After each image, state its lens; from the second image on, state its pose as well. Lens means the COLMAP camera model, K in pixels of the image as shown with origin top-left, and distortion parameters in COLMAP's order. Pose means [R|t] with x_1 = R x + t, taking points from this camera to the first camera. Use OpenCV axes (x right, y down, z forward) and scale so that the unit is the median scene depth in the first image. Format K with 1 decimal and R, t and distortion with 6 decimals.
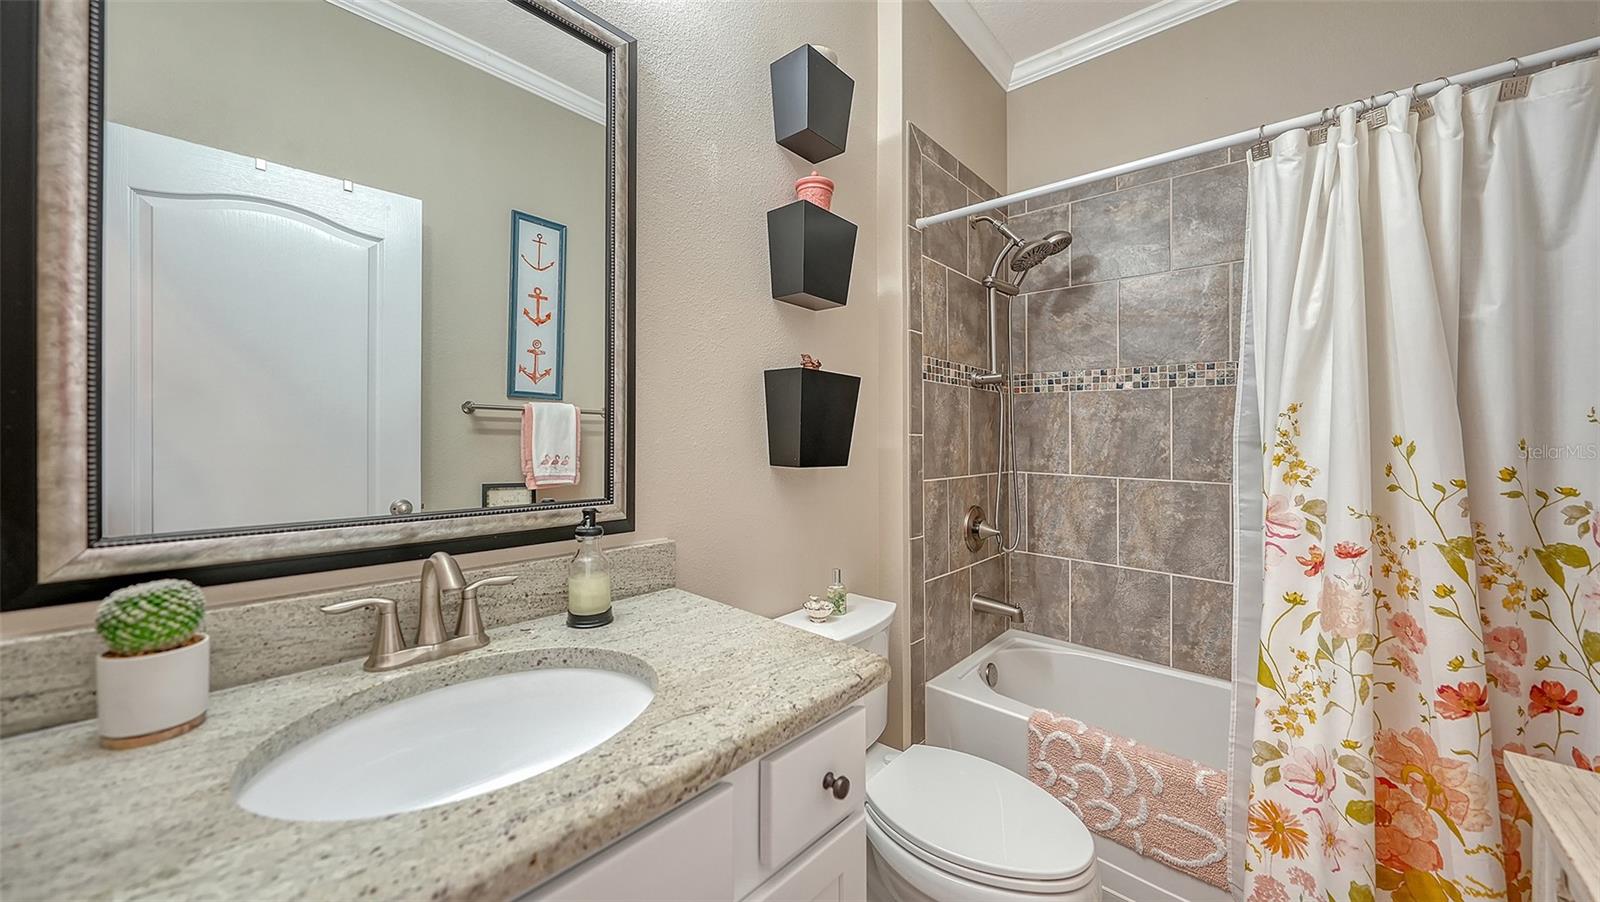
lens RADIAL K [[561.3, 0, 805.3], [0, 561.3, 438.3], [0, 0, 1]] dist [-0.003051, -0.000796]
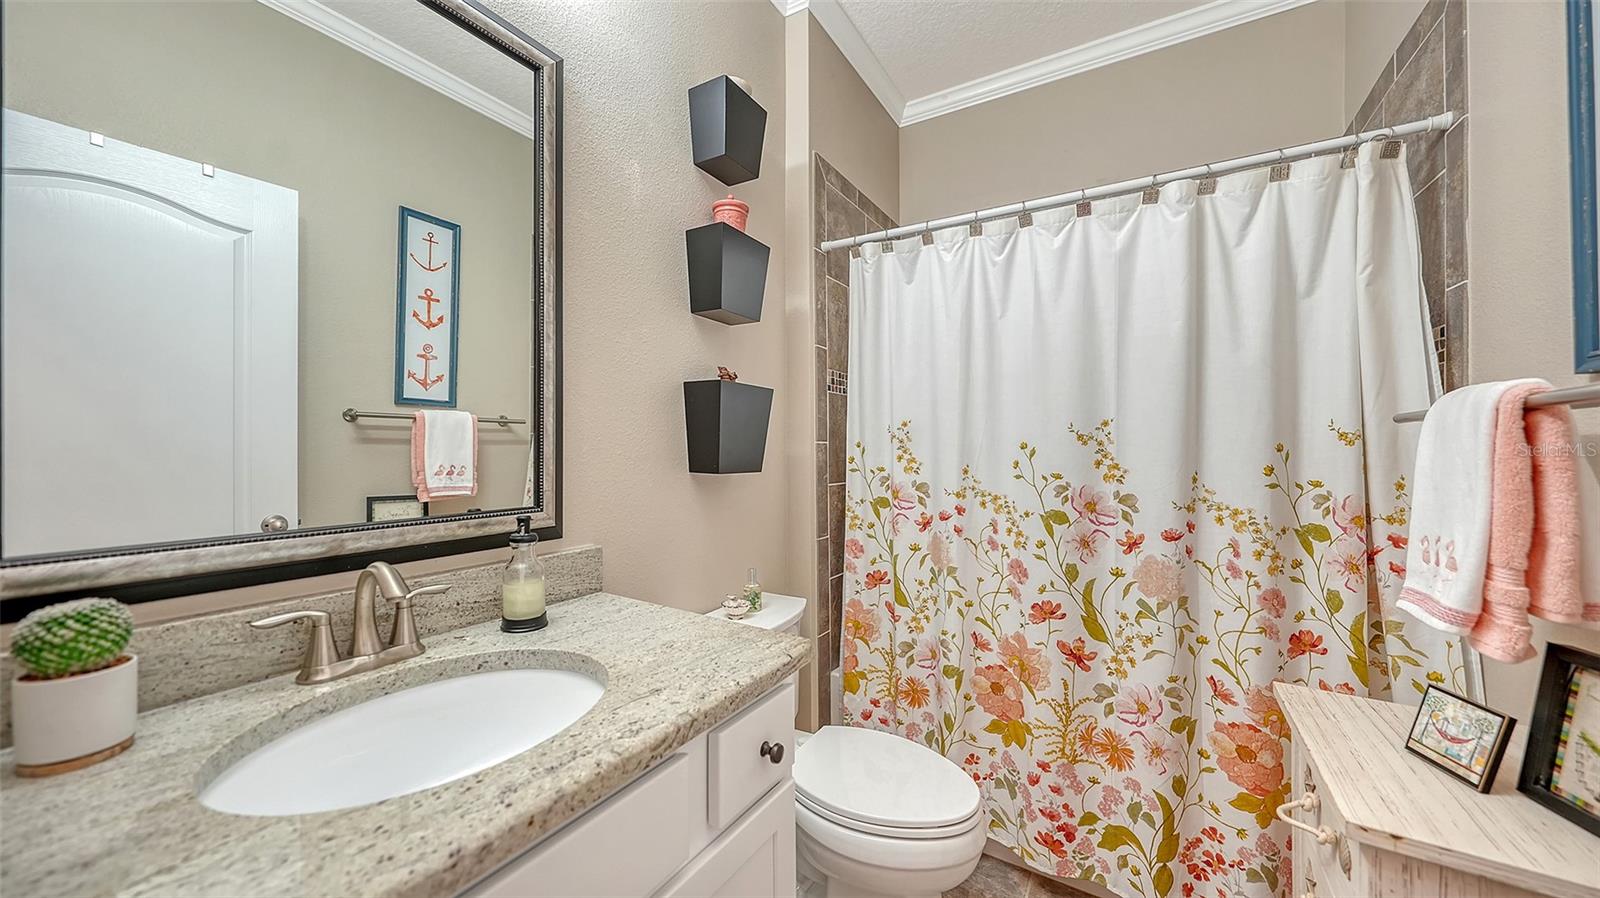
lens RADIAL K [[565.5, 0, 794.5], [0, 565.5, 449.4], [0, 0, 1]] dist [-0.005091, 0.000077]
pose [[0.984589, -0.006466, 0.174767, -0.065894], [0.005248, 0.999959, 0.007431, -0.002208], [-0.174807, -0.006399, 0.984582, -0.090135]]
